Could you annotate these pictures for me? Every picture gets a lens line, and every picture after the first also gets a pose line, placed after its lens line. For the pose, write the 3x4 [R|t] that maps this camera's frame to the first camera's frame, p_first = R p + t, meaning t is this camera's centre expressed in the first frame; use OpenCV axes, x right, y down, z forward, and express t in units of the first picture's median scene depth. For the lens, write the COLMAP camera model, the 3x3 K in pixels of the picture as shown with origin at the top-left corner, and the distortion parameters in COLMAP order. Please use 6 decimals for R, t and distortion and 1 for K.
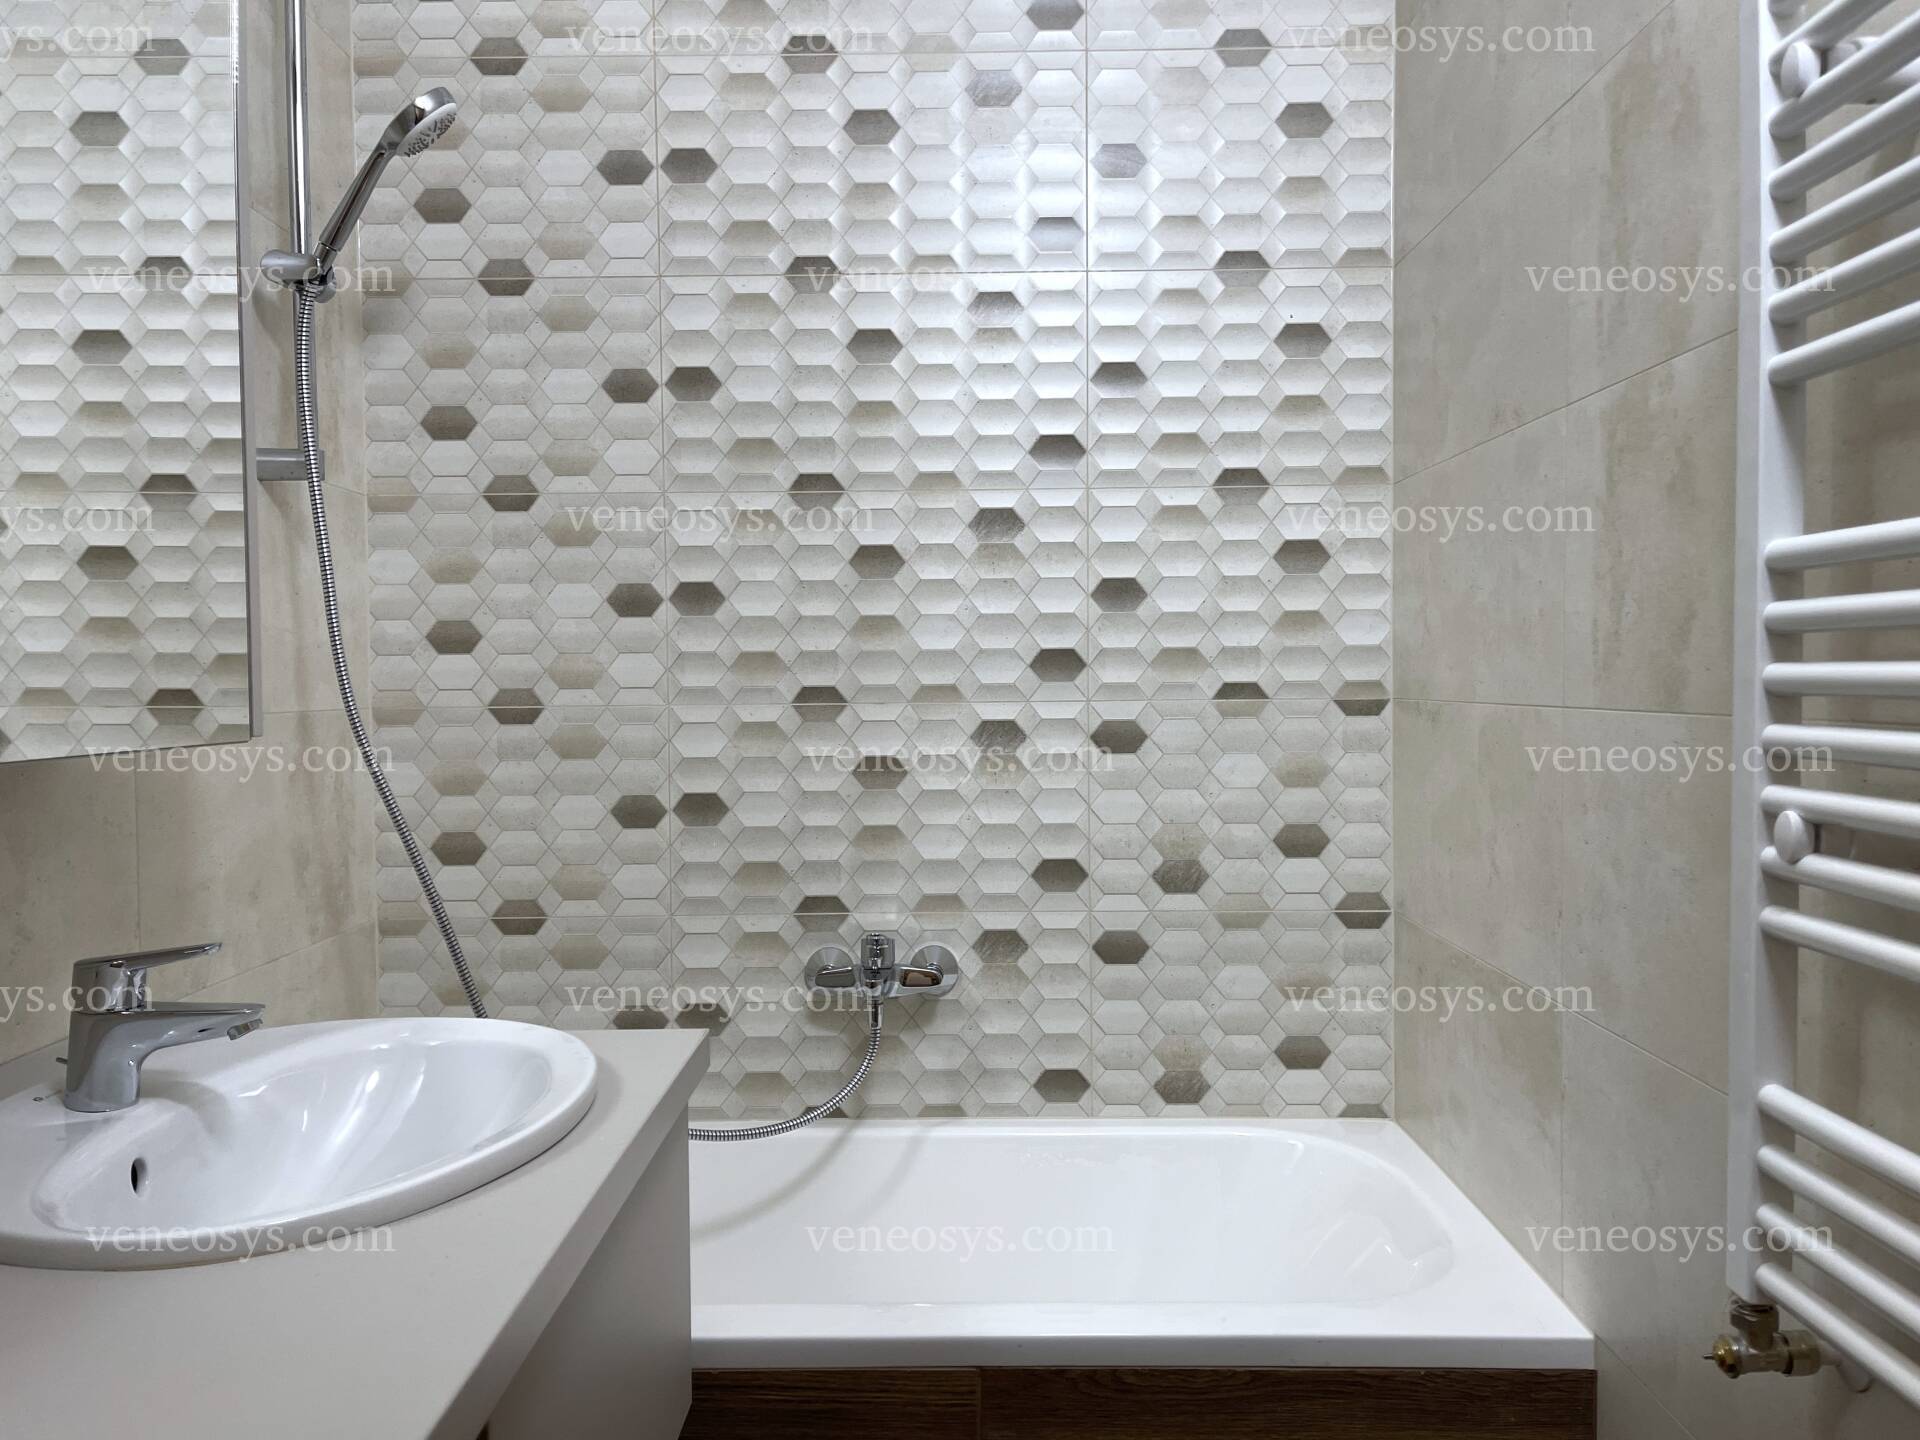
lens RADIAL K [[1490.2, 0, 978.7], [0, 1490.2, 716.9], [0, 0, 1]] dist [0.060427, -0.056721]
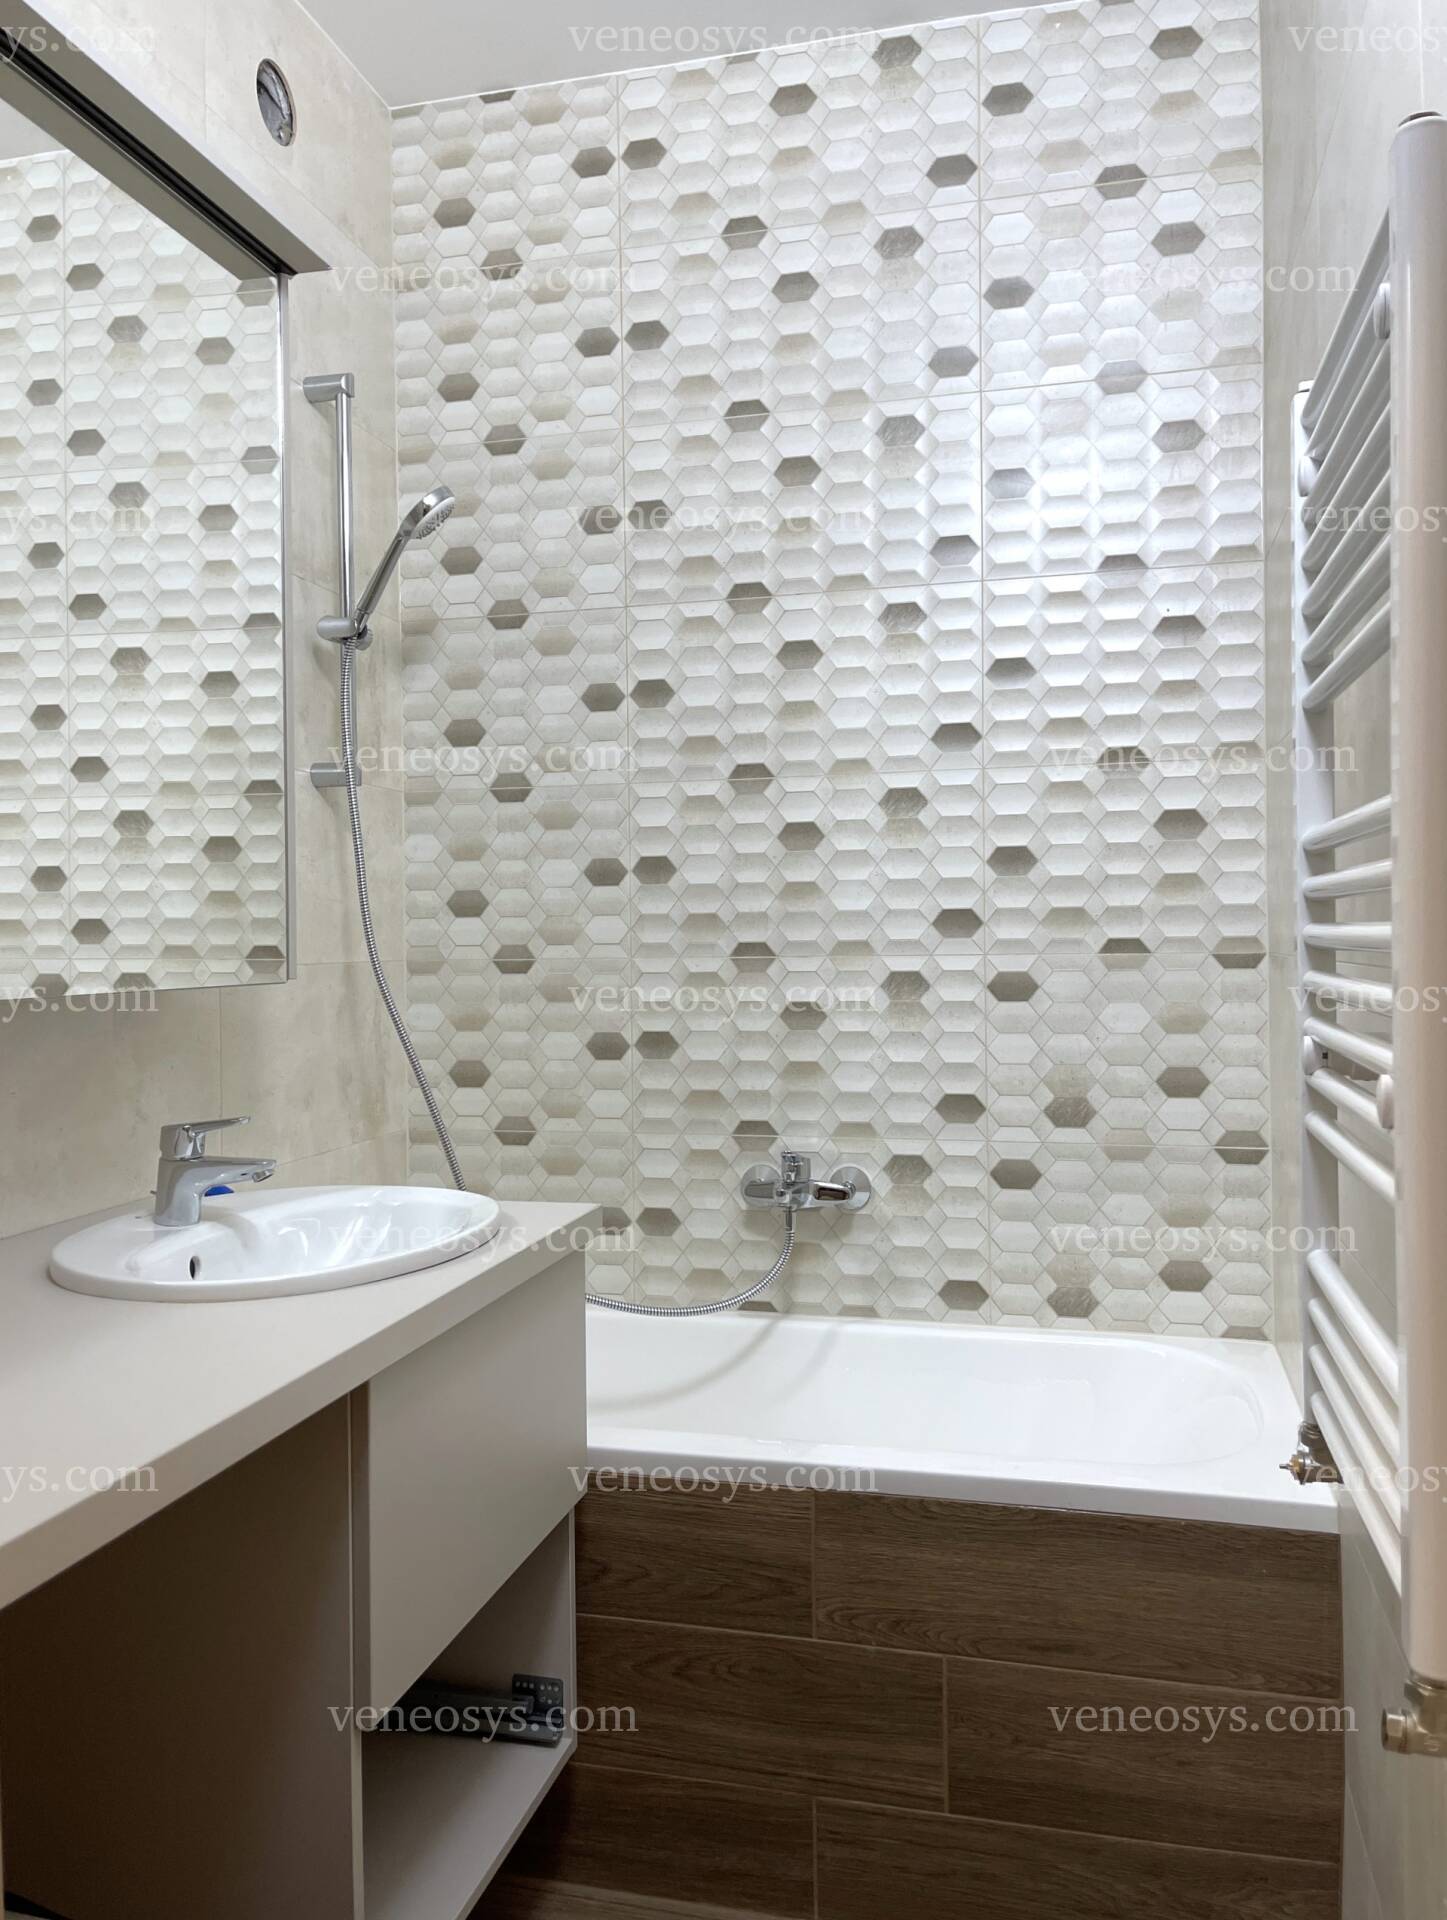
lens RADIAL K [[1490.2, 0, 698.4], [0, 1490.2, 928.5], [0, 0, 1]] dist [0.060427, -0.056721]
pose [[0.971449, -0.004150, -0.237211, 0.131539], [-0.002997, 0.999553, -0.029759, 0.003632], [0.237228, 0.029621, 0.971002, -0.157558]]
